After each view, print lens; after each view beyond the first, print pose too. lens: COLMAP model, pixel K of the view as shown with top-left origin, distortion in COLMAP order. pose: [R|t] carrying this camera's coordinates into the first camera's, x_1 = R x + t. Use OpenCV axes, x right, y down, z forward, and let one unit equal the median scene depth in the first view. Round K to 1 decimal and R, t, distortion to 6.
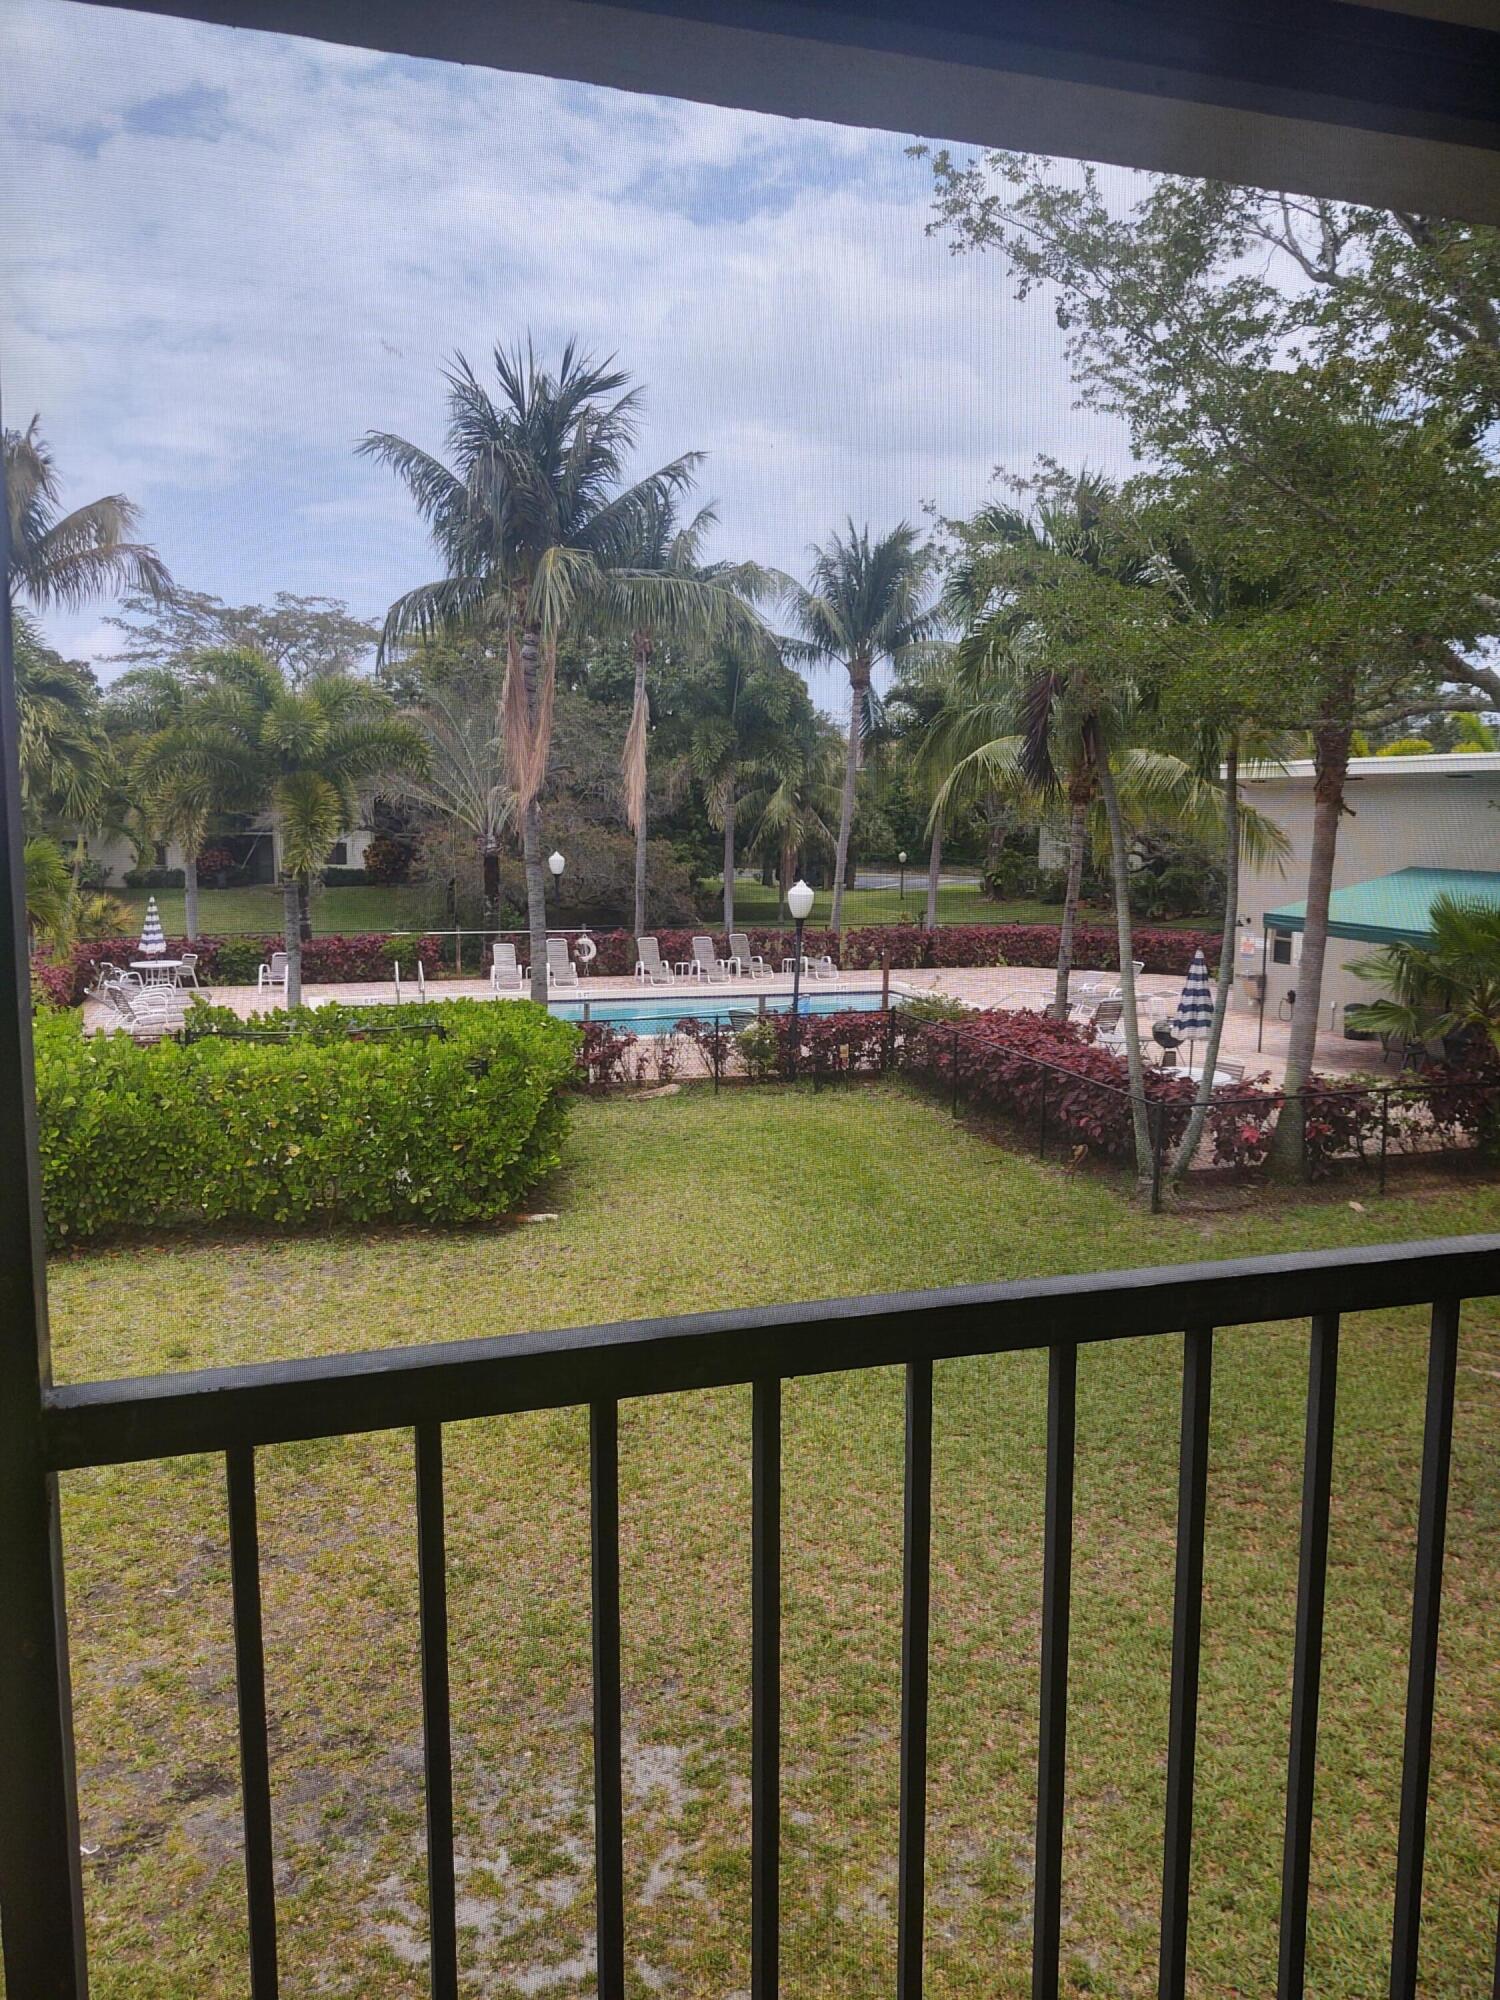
lens RADIAL K [[1550.9, 0, 751.2], [0, 1550.9, 1002.1], [0, 0, 1]] dist [0.042328, -0.063480]
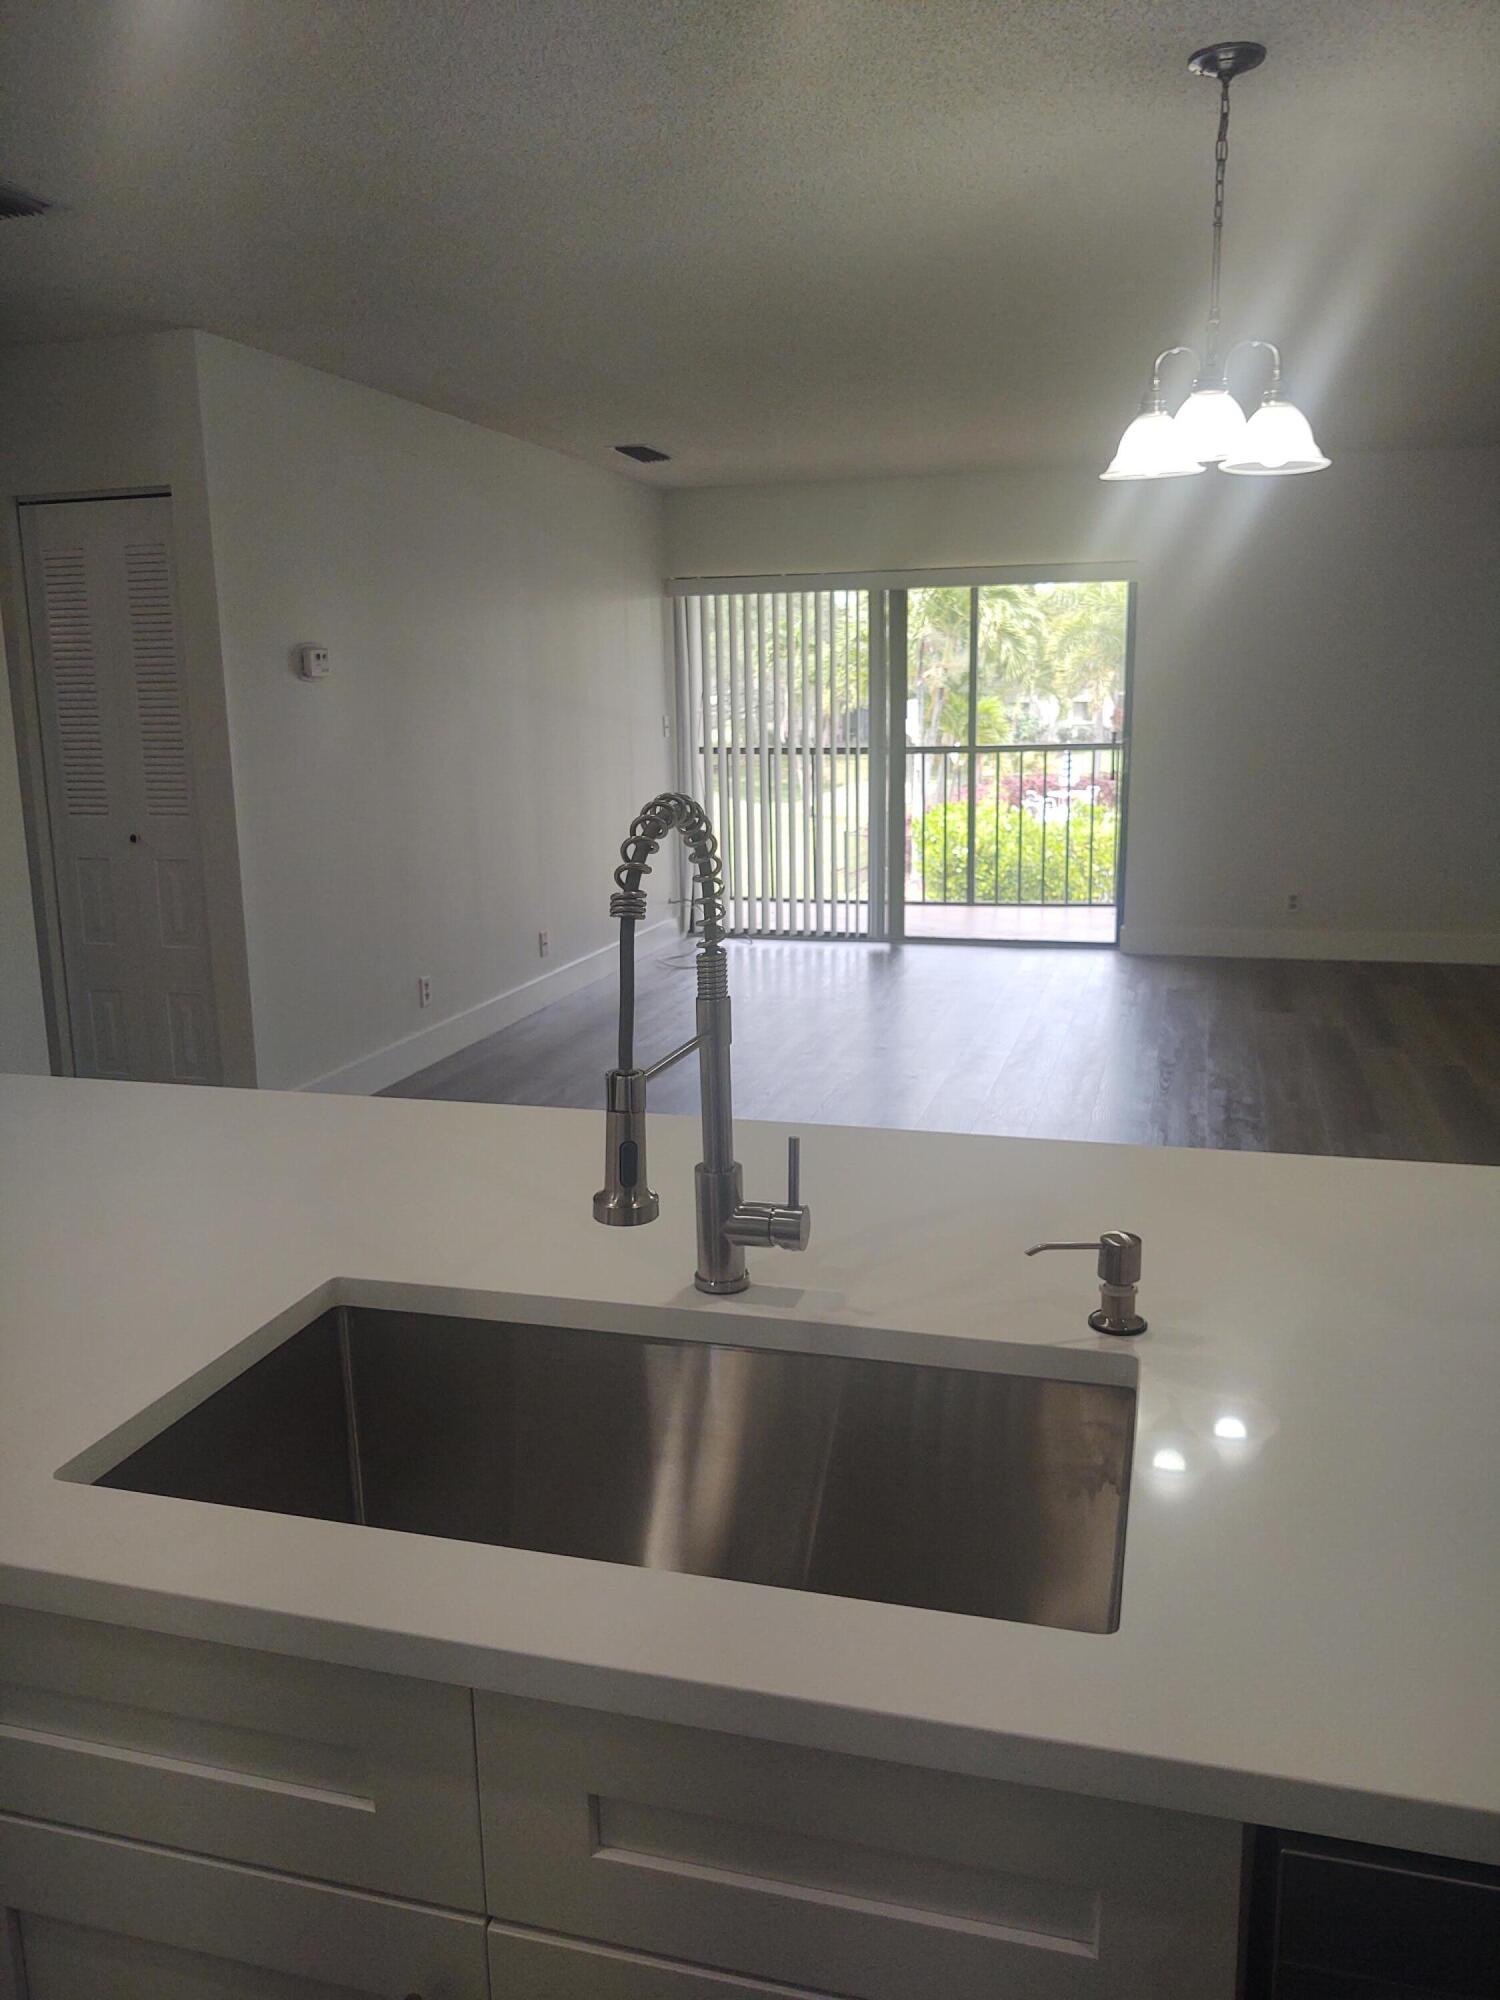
lens RADIAL K [[1550.9, 0, 747.2], [0, 1550.9, 993.9], [0, 0, 1]] dist [0.042328, -0.063480]
pose [[0.836703, 0.088321, -0.540489, 0.134719], [-0.043294, 0.994489, 0.095488, 0.035613], [0.545944, -0.056495, 0.835915, -0.288138]]
